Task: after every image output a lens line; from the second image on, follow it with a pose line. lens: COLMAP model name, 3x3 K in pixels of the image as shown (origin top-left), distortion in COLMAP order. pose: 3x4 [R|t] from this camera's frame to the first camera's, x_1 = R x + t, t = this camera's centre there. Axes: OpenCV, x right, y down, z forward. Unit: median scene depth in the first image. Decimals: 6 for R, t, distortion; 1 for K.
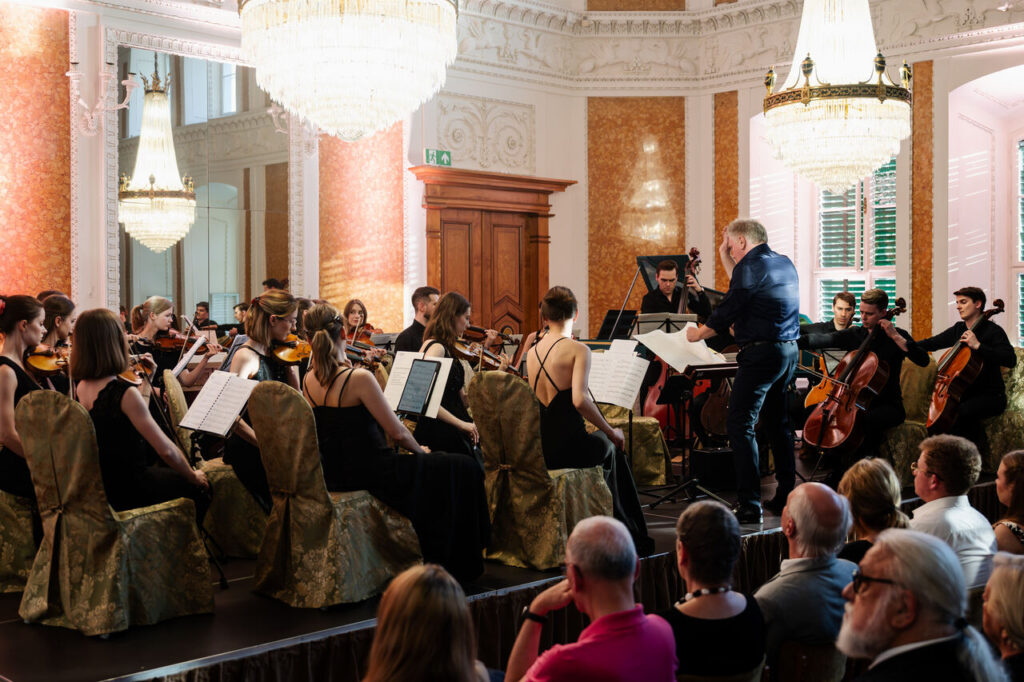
lens RADIAL K [[1230.9, 0, 490.5], [0, 1230.9, 331.2], [0, 0, 1]] dist [0.009360, 0.000000]
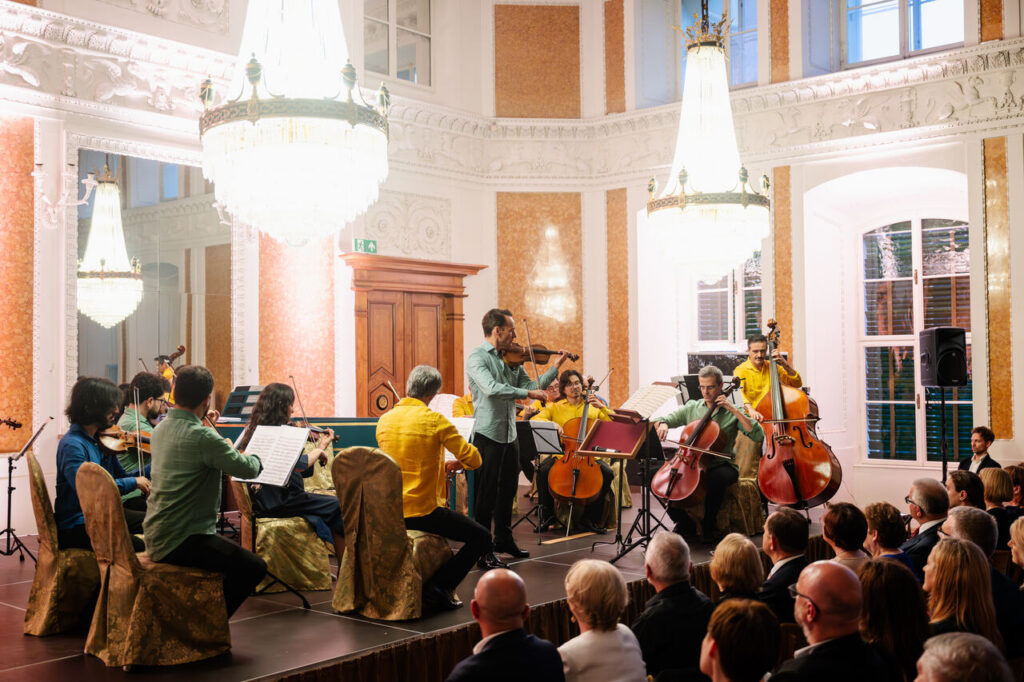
lens RADIAL K [[1126.0, 0, 502.8], [0, 1126.0, 335.7], [0, 0, 1]] dist [0.011889, 0.000000]
pose [[0.996408, -0.002486, 0.084649, -0.004553], [0.006561, 0.998831, -0.047895, -0.008386], [-0.084431, 0.048279, 0.995259, -0.035774]]
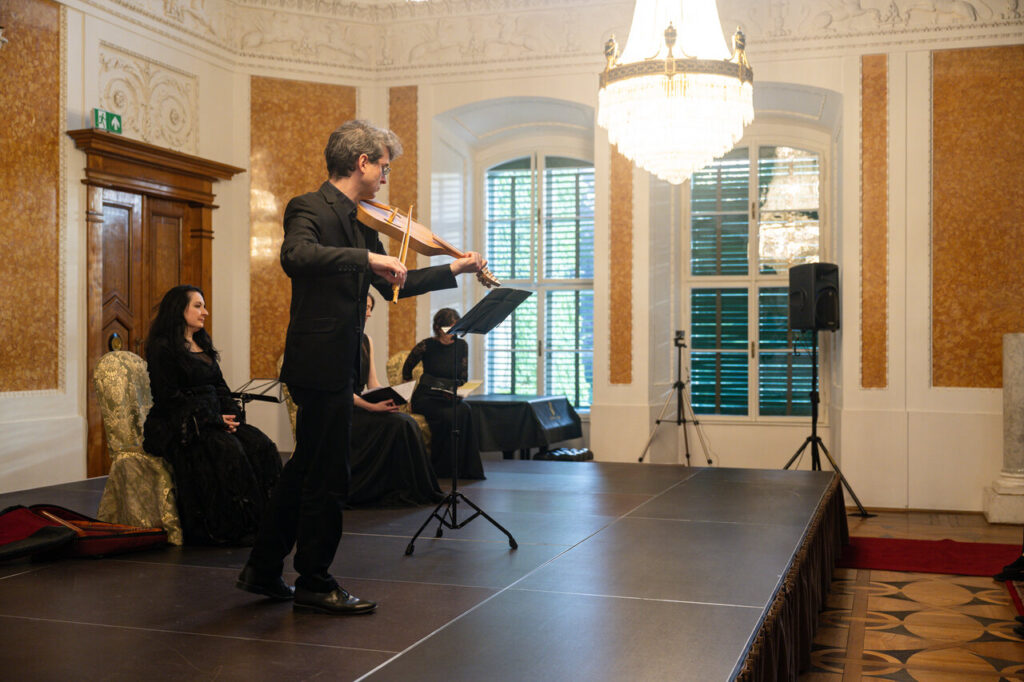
lens RADIAL K [[1164.6, 0, 509.1], [0, 1164.6, 343.8], [0, 0, 1]] dist [0.007317, 0.000000]
pose [[0.885381, 0.008080, 0.464795, -0.162128], [-0.000877, 0.999876, -0.015711, 0.015351], [-0.464865, 0.013502, 0.885279, 0.208373]]
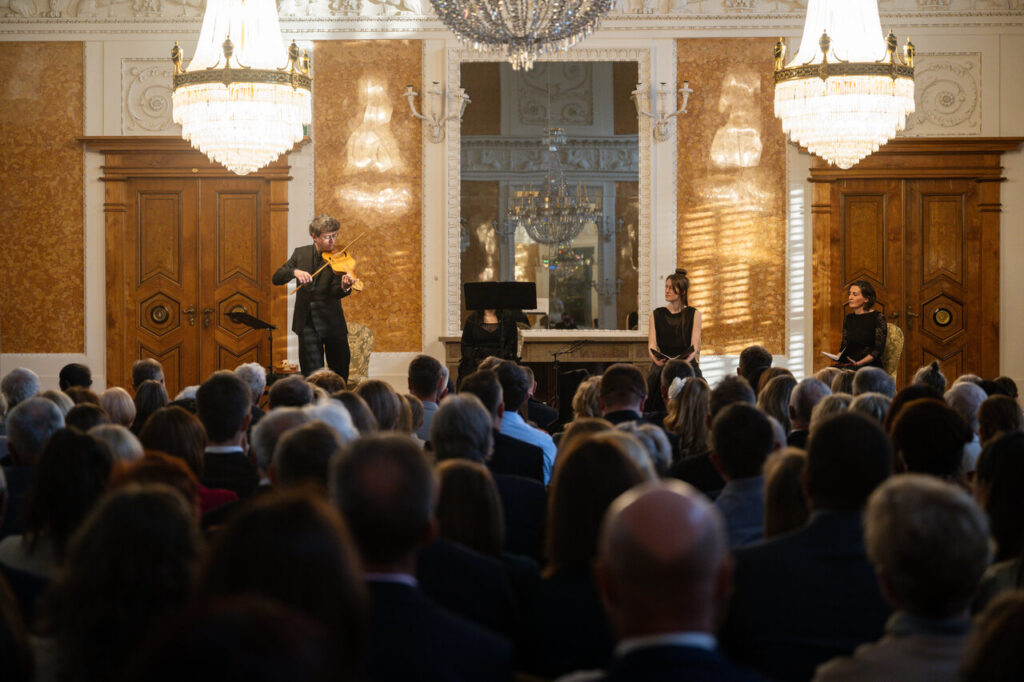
lens RADIAL K [[2515.3, 0, 511.3], [0, 2515.3, 369.0], [0, 0, 1]] dist [0.033713, 0.000000]
pose [[0.687725, 0.012456, -0.725865, 1.200493], [-0.013074, 0.999903, 0.004771, 0.037087], [0.725854, 0.006209, 0.687821, -0.492014]]
